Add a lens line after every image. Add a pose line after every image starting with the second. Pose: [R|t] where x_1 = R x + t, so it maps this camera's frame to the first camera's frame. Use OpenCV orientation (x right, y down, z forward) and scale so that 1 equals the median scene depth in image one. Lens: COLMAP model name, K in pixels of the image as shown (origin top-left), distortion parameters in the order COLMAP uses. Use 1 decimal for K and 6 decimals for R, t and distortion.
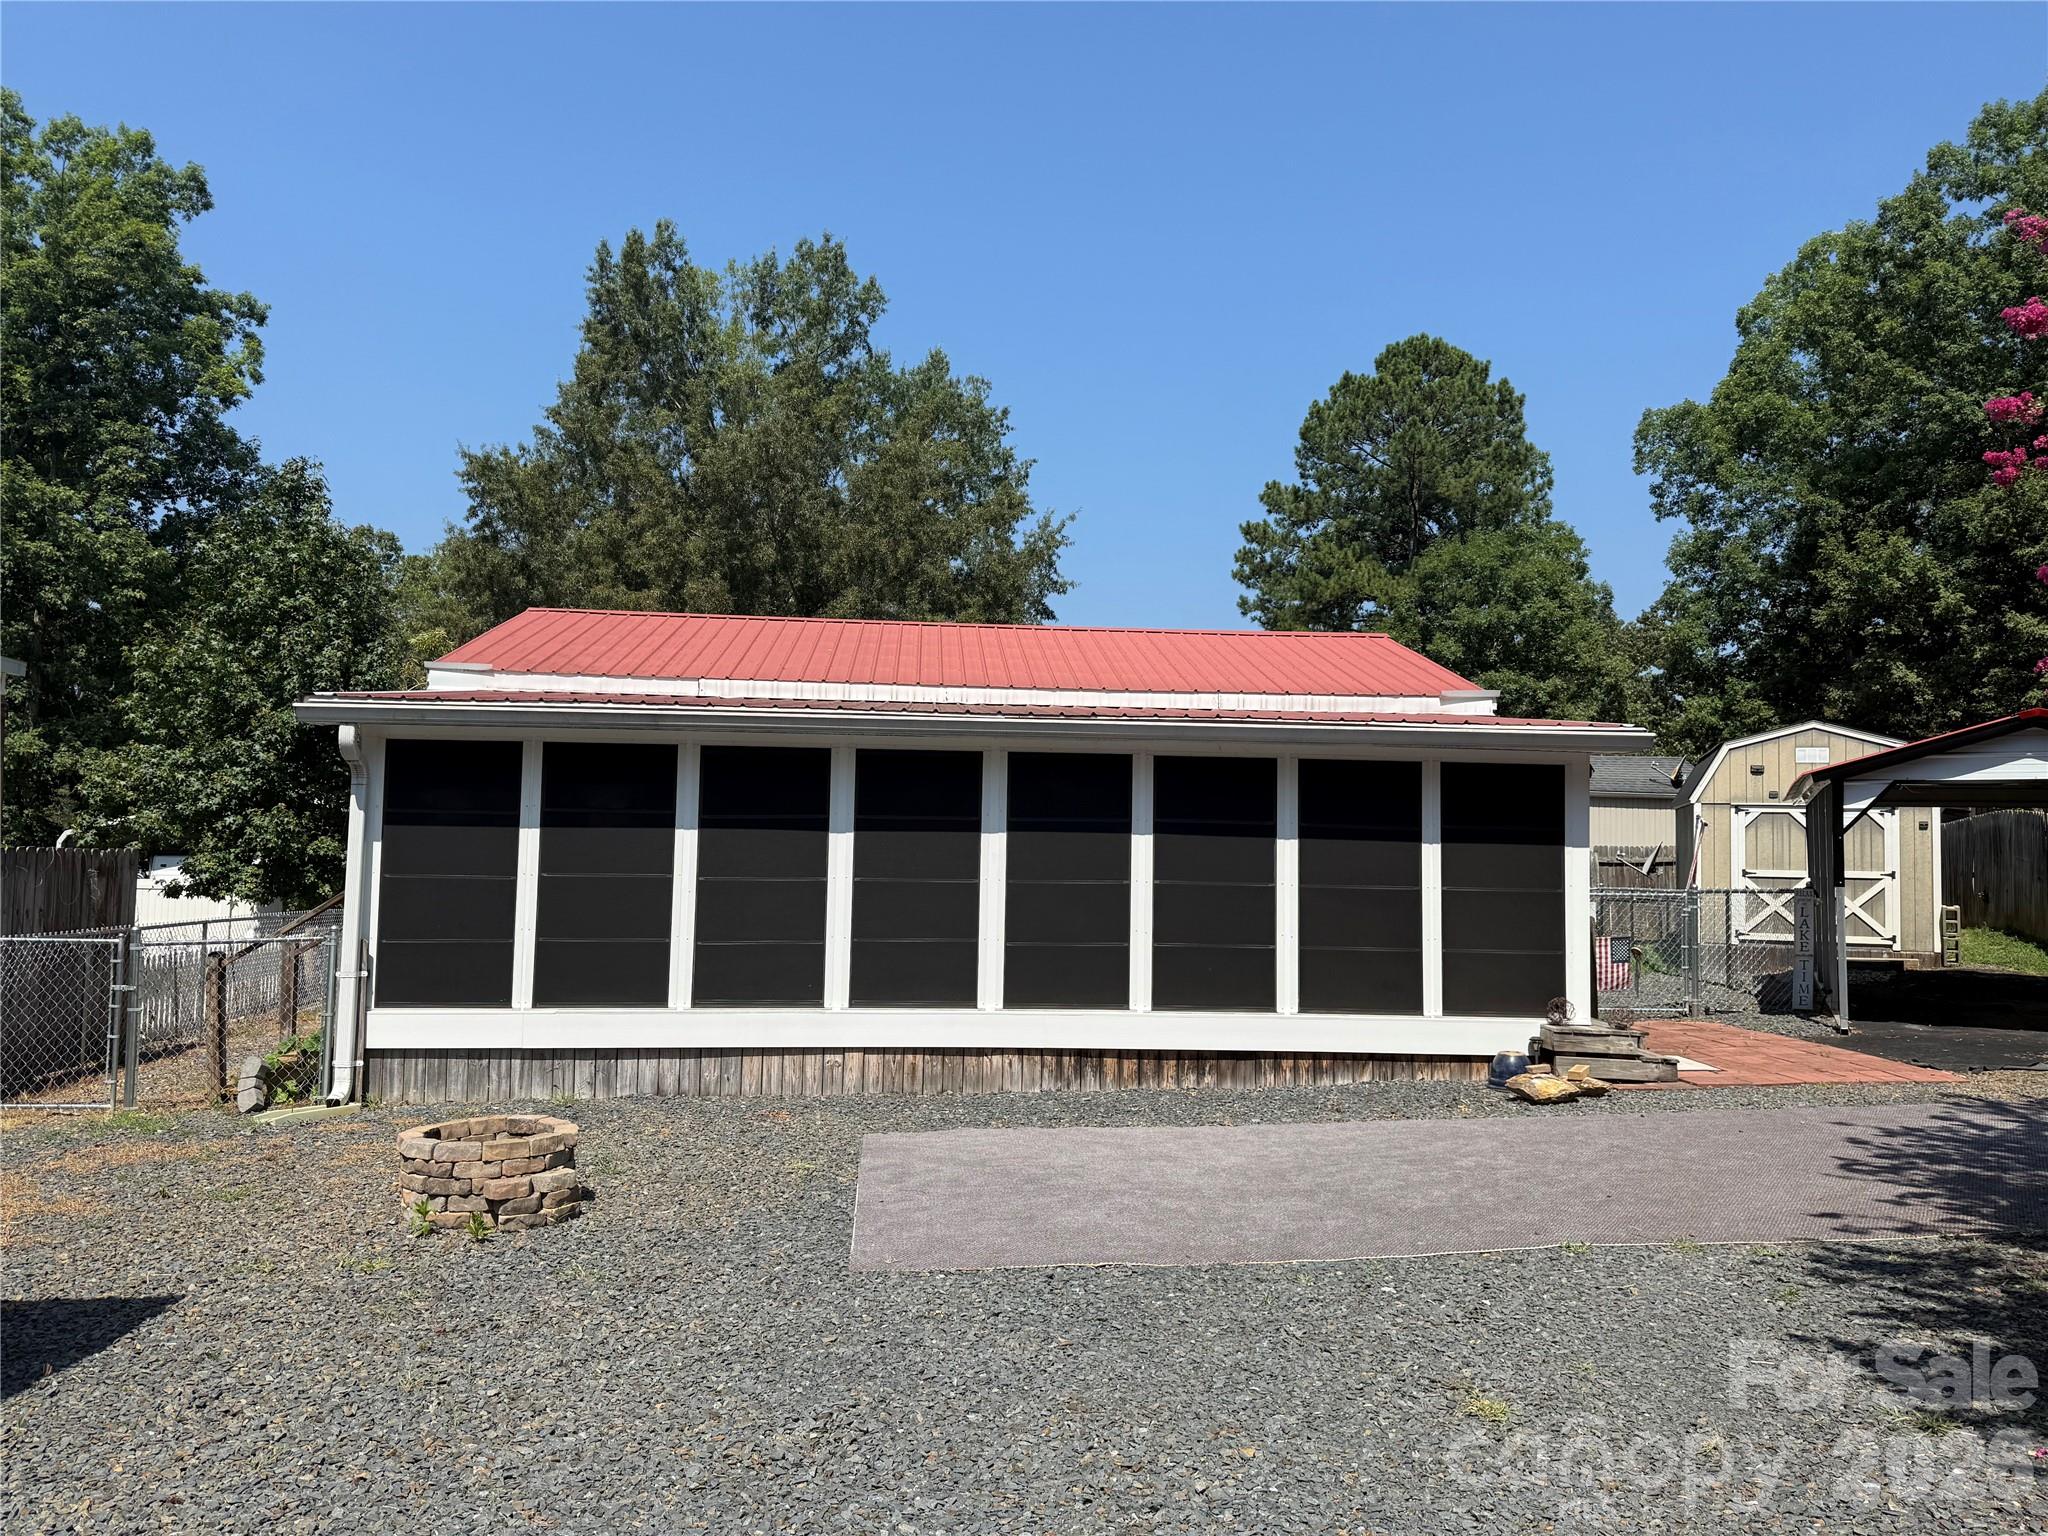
lens RADIAL K [[1412.7, 0, 1025.5], [0, 1412.7, 784.0], [0, 0, 1]] dist [0.104141, -0.158006]
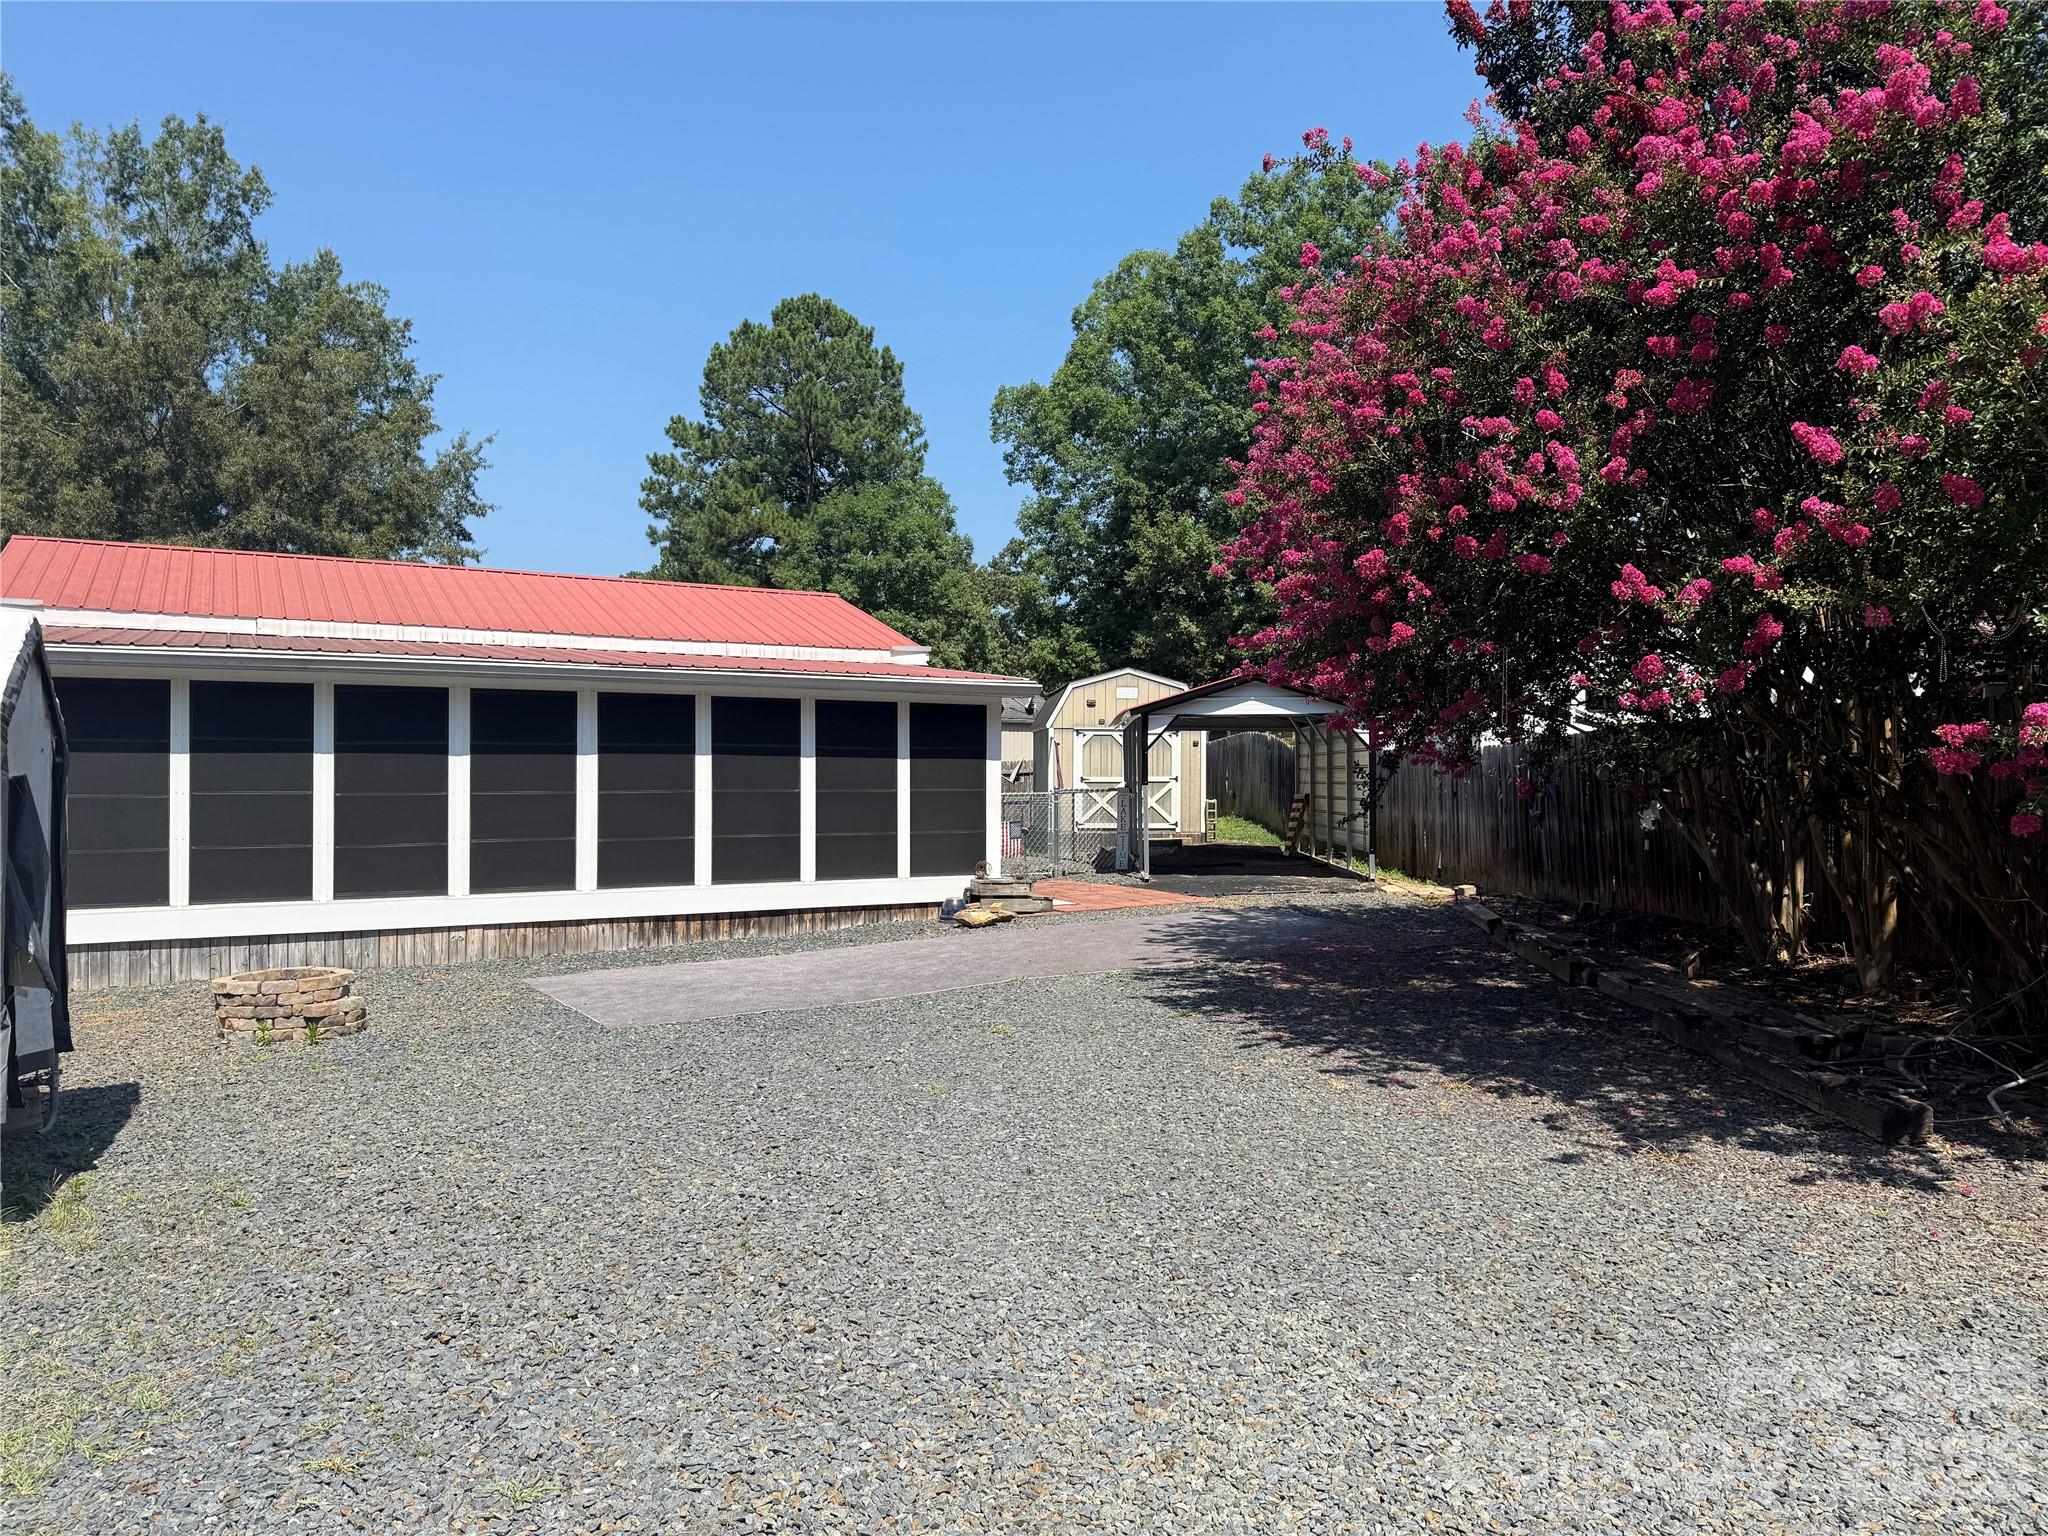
lens RADIAL K [[1412.7, 0, 1025.5], [0, 1412.7, 784.0], [0, 0, 1]] dist [0.104141, -0.158006]
pose [[0.907010, -0.018159, 0.420718, -0.056760], [-0.005218, 0.998509, 0.054346, -0.003217], [-0.421077, -0.051488, 0.905562, -0.096670]]
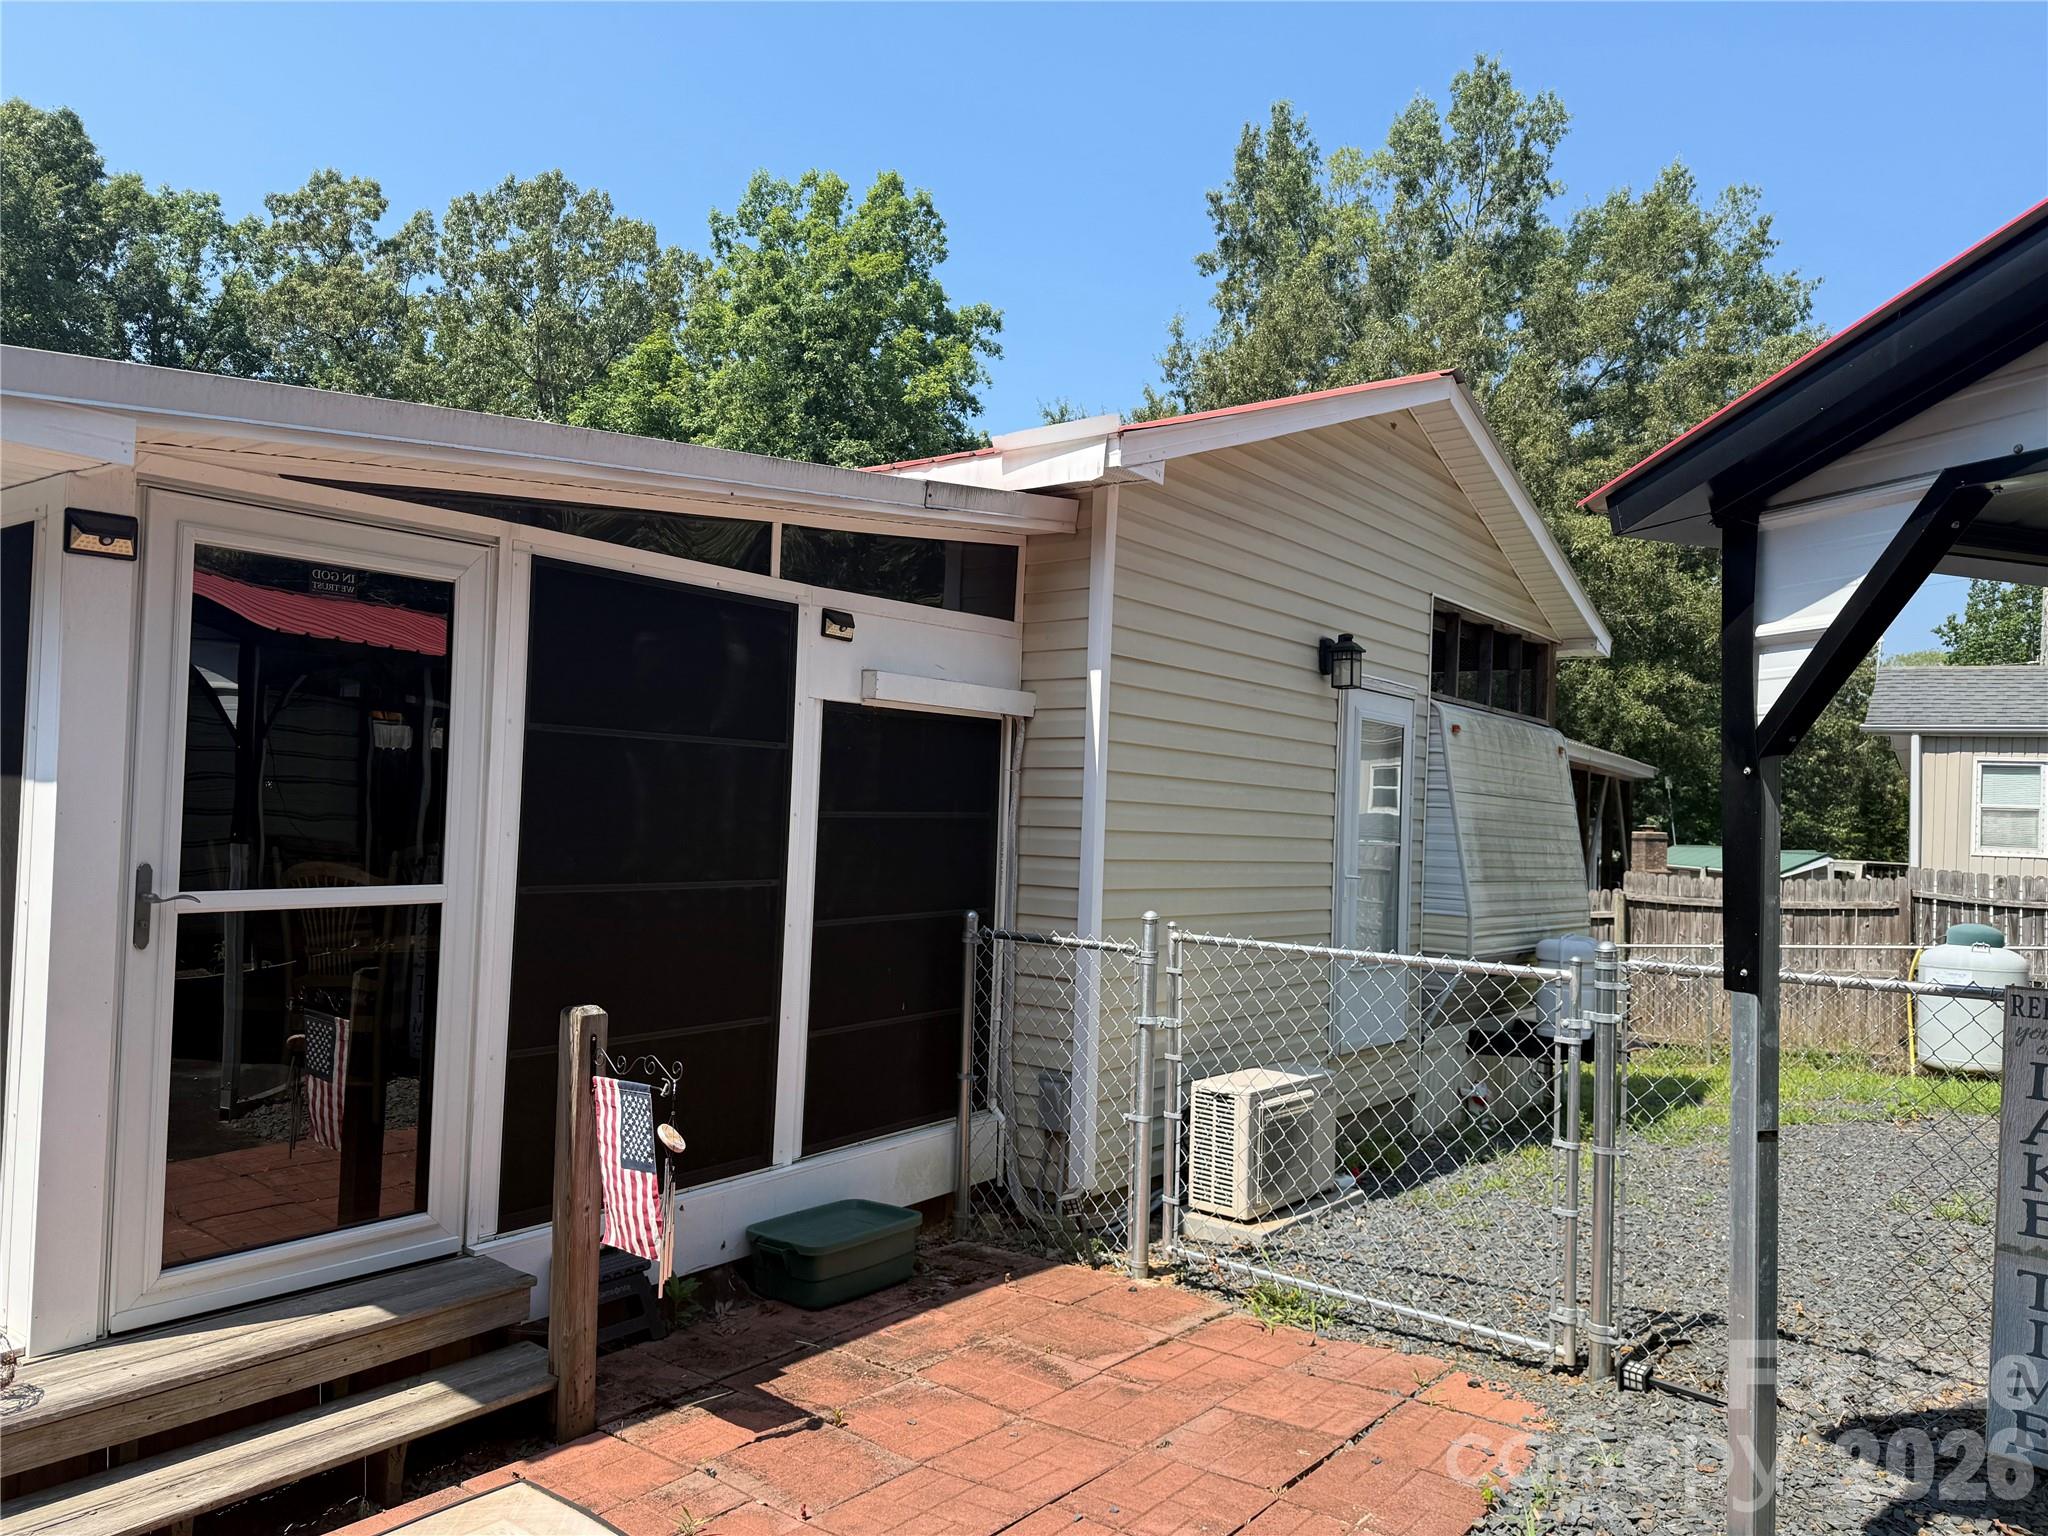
lens RADIAL K [[1431.7, 0, 1023.6], [0, 1431.7, 779.3], [0, 0, 1]] dist [0.042593, -0.040029]
pose [[0.751334, -0.004589, -0.659906, 0.208937], [0.006703, 0.999977, 0.000677, 0.012604], [0.659888, -0.004932, 0.751348, 0.251575]]
